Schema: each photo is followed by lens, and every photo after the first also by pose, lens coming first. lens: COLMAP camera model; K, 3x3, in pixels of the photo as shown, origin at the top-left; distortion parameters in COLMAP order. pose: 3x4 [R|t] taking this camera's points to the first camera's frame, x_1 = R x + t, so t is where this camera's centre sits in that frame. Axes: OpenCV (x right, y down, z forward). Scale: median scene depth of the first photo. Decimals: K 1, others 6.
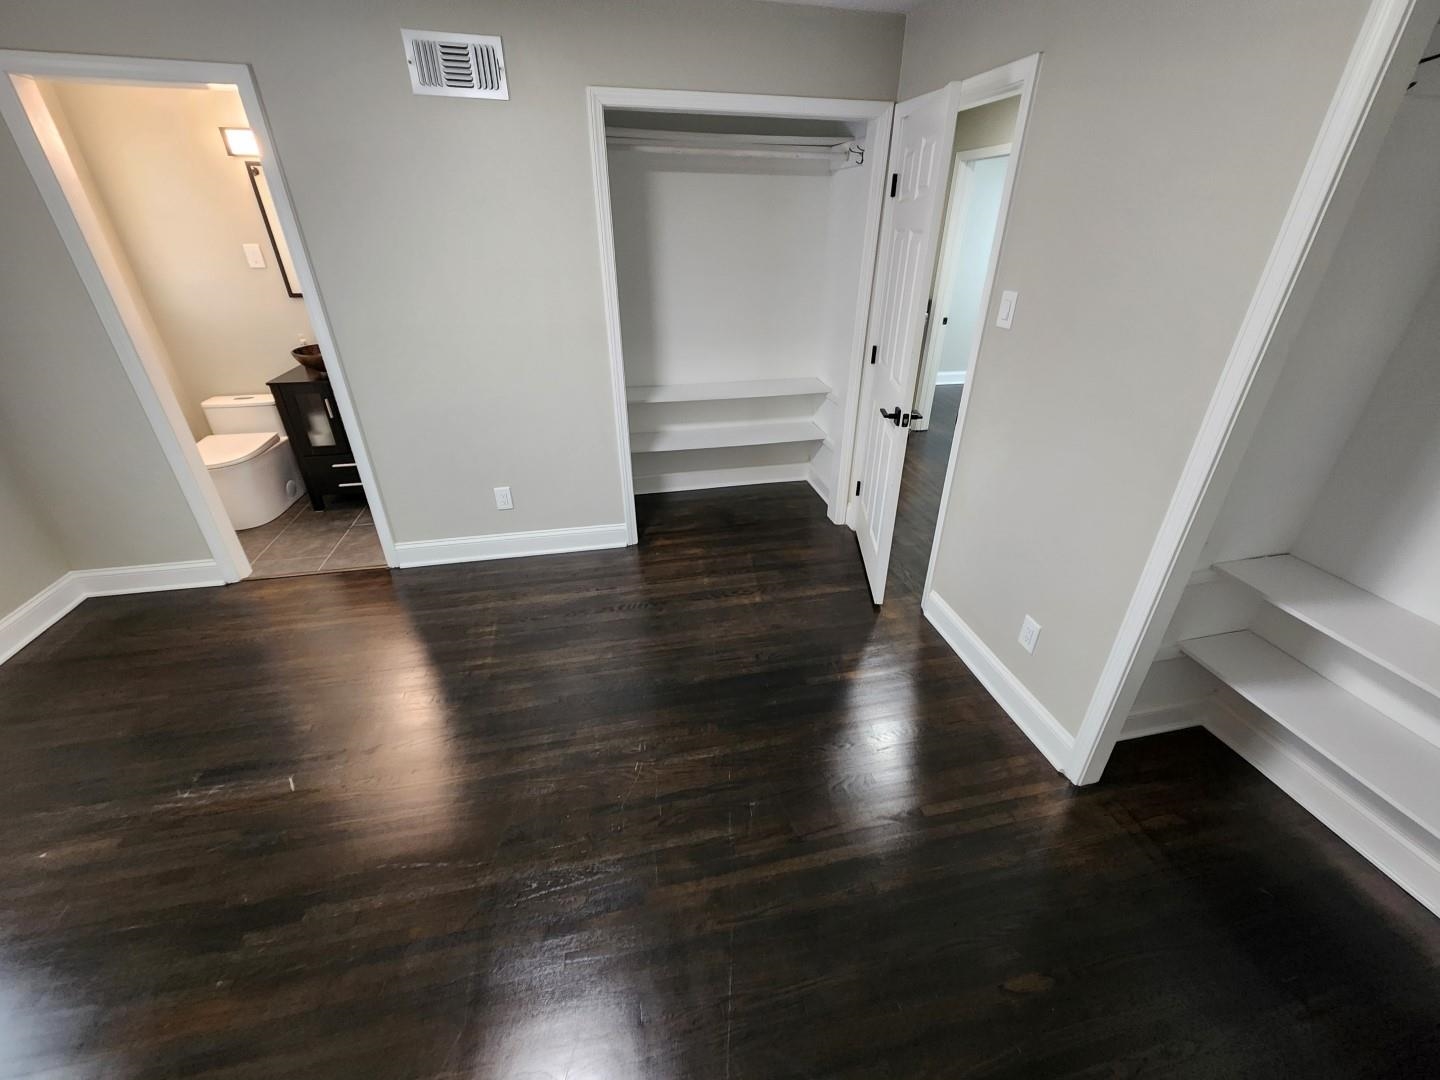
lens RADIAL K [[590.3, 0, 751.0], [0, 590.3, 540.2], [0, 0, 1]] dist [0.008344, -0.001022]
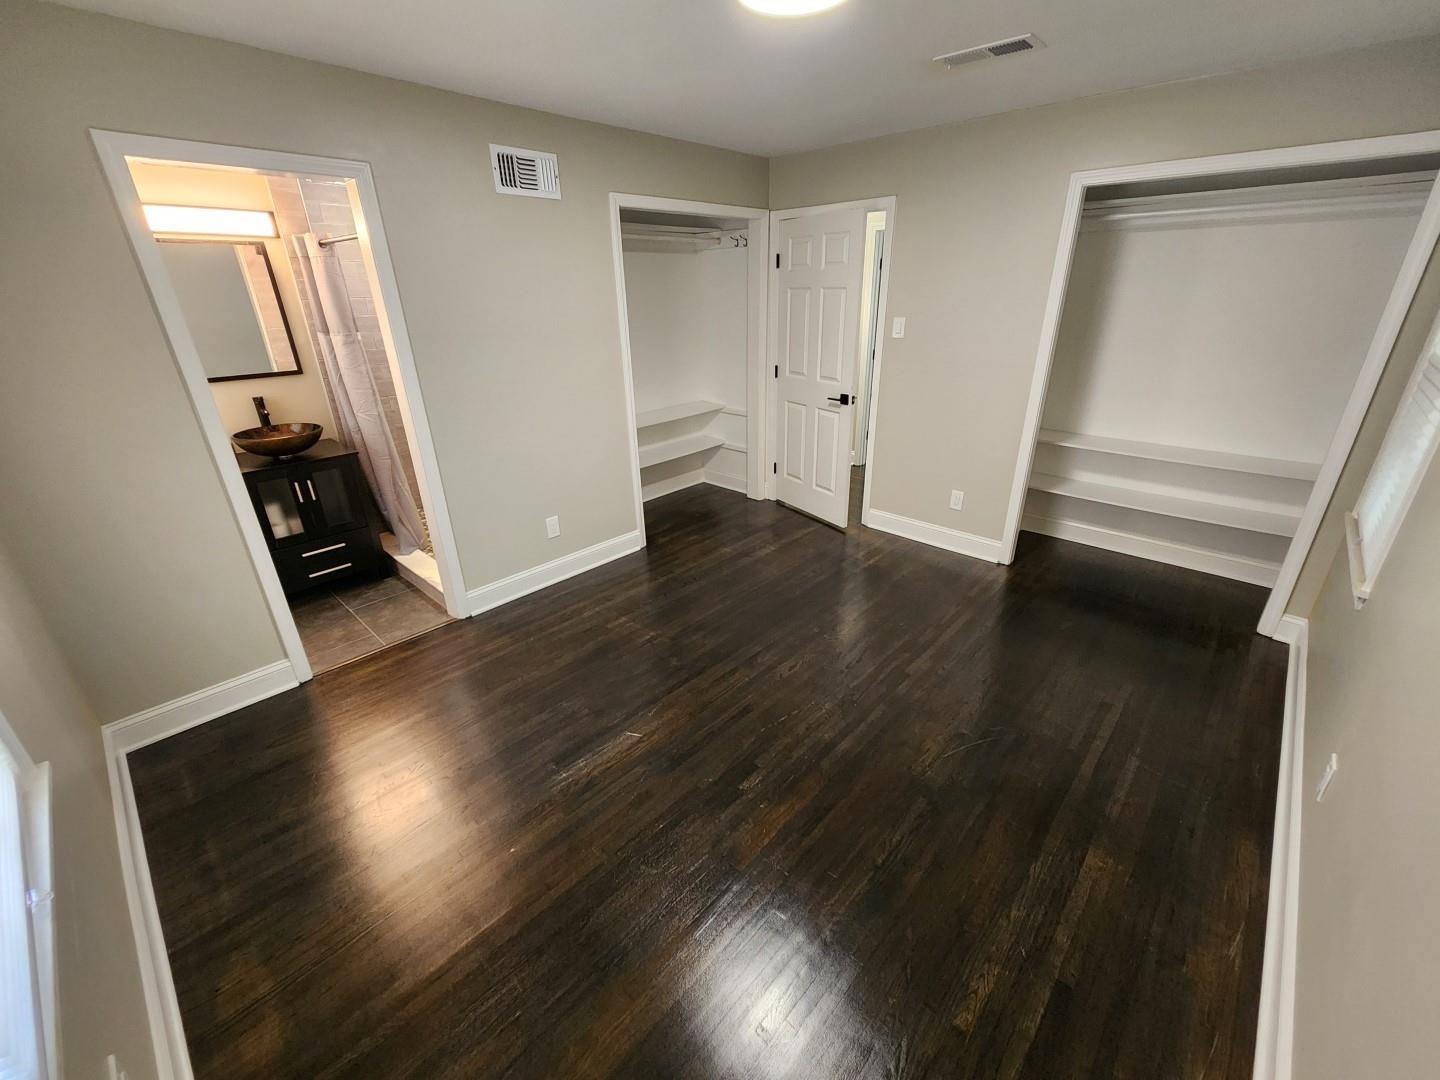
lens RADIAL K [[590.3, 0, 740.1], [0, 590.3, 541.6], [0, 0, 1]] dist [0.008344, -0.001022]
pose [[0.816870, -0.250070, 0.519796, -0.746506], [0.294630, 0.955606, -0.003284, 0.066307], [-0.495899, 0.155830, 0.854284, -0.135733]]
